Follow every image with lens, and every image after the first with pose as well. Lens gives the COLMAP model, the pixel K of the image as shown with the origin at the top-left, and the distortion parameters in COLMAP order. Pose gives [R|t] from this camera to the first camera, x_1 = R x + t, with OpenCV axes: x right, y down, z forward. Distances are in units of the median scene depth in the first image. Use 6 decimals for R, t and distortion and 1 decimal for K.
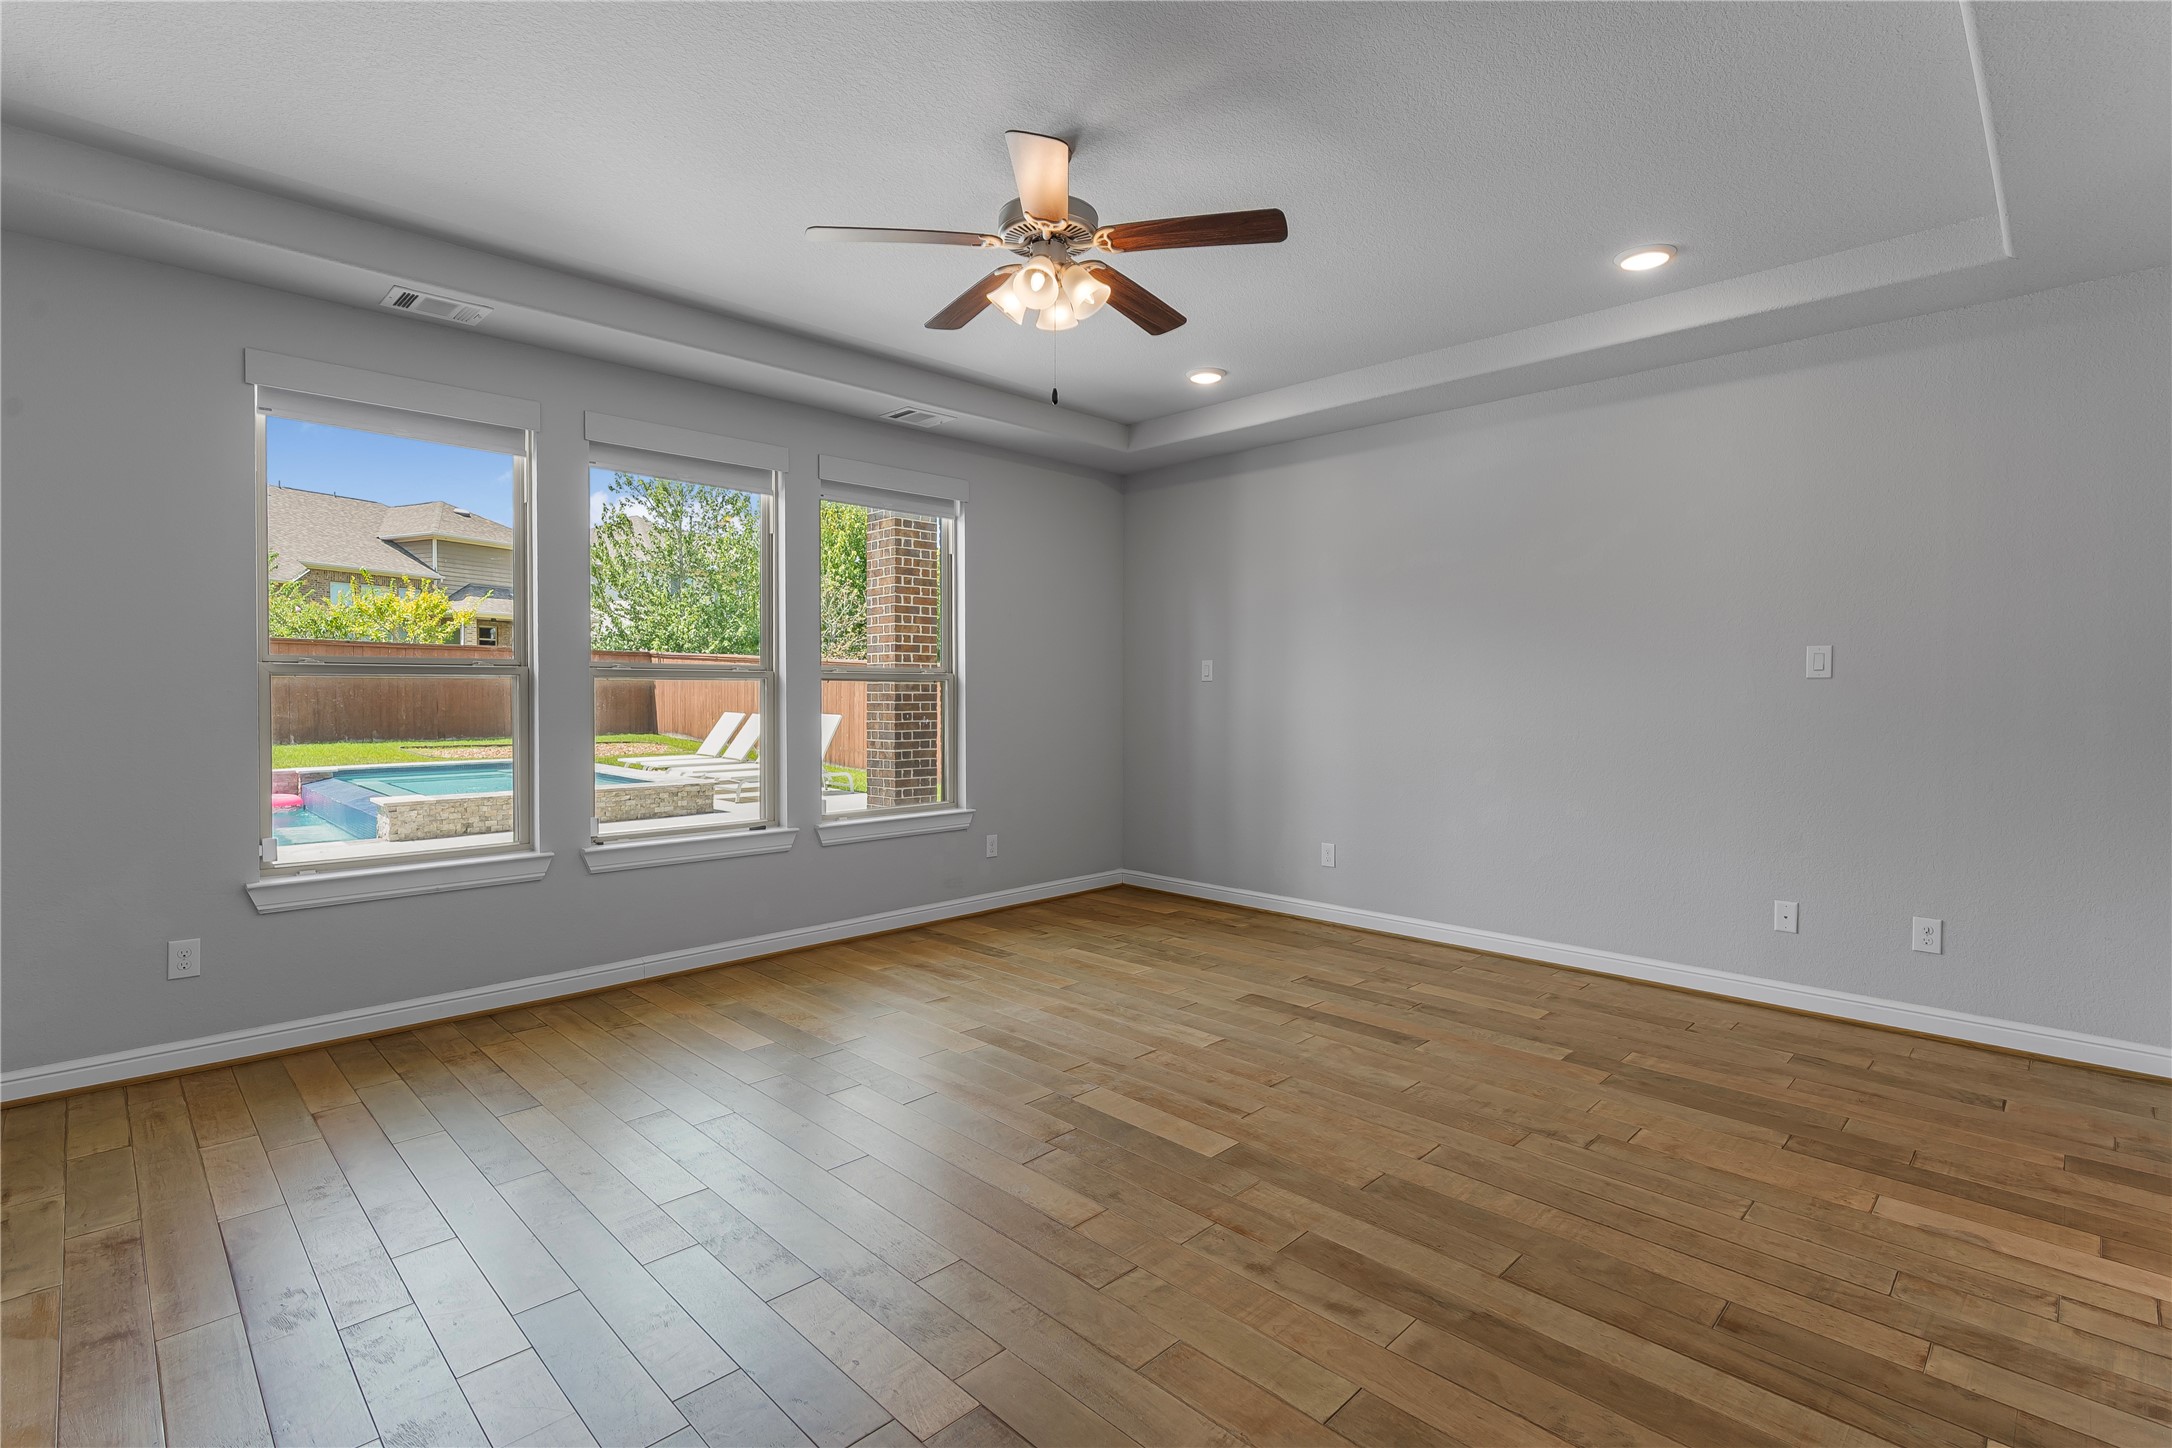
lens RADIAL K [[1004.4, 0, 1083.0], [0, 1004.4, 722.5], [0, 0, 1]] dist [-0.019328, 0.009447]
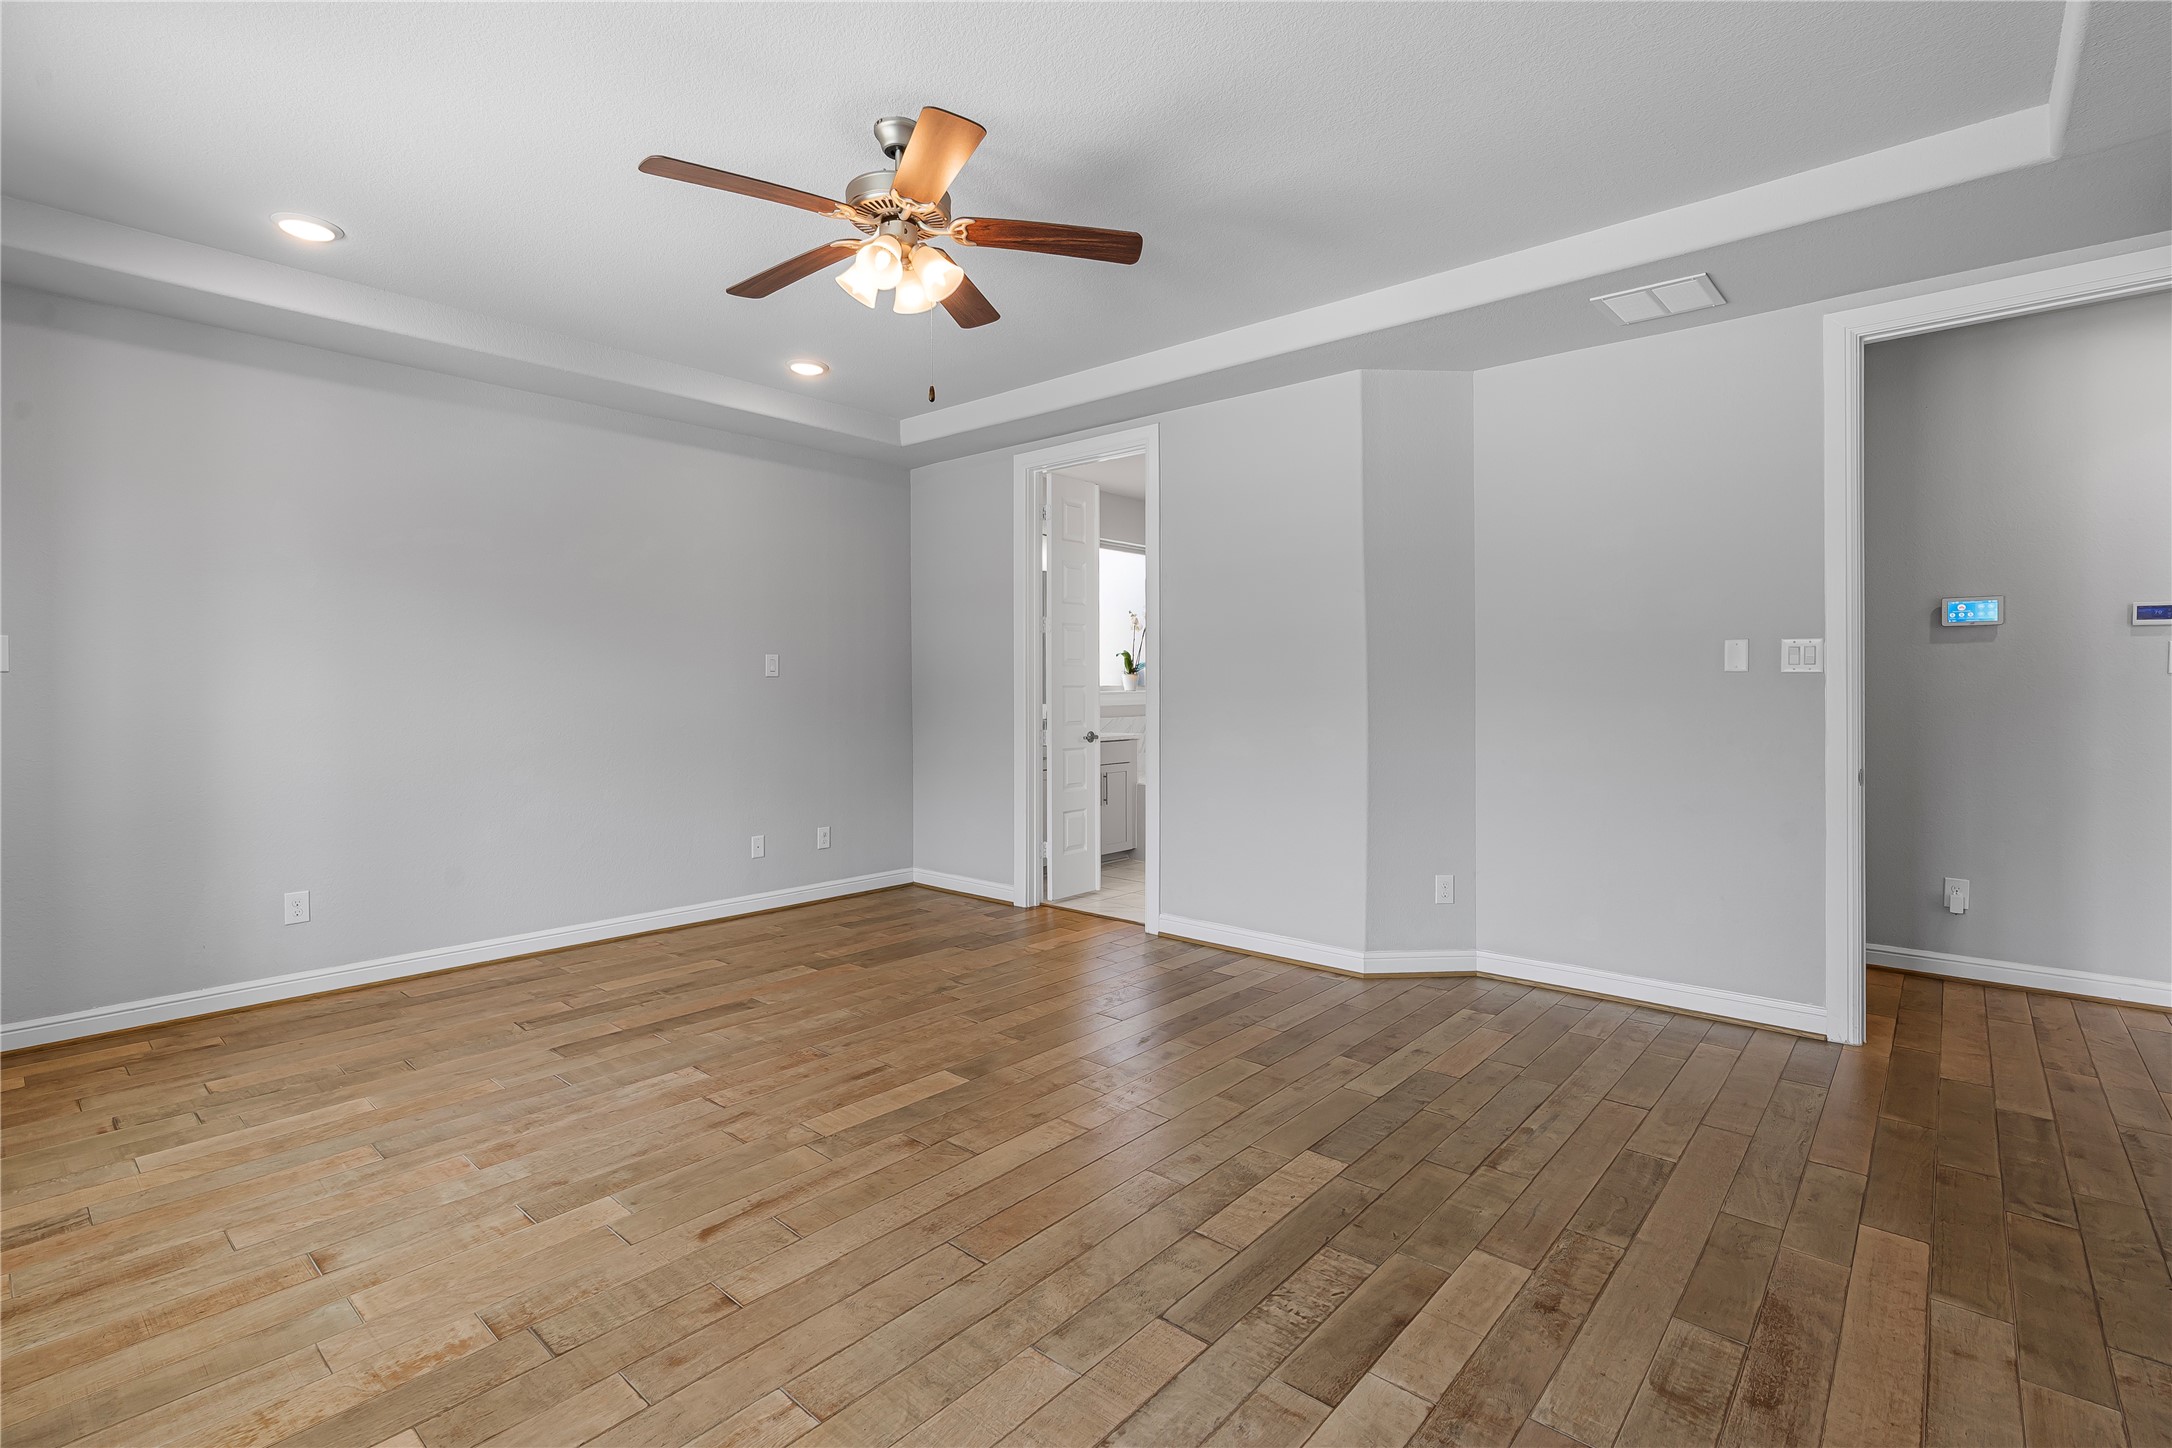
lens RADIAL K [[980.0, 0, 1079.7], [0, 980.0, 718.1], [0, 0, 1]] dist [-0.004422, -0.000104]
pose [[-0.058874, -0.033780, 0.997694, -0.770615], [0.030972, 0.998884, 0.035648, -0.023537], [-0.997785, 0.032999, -0.057762, 0.696510]]
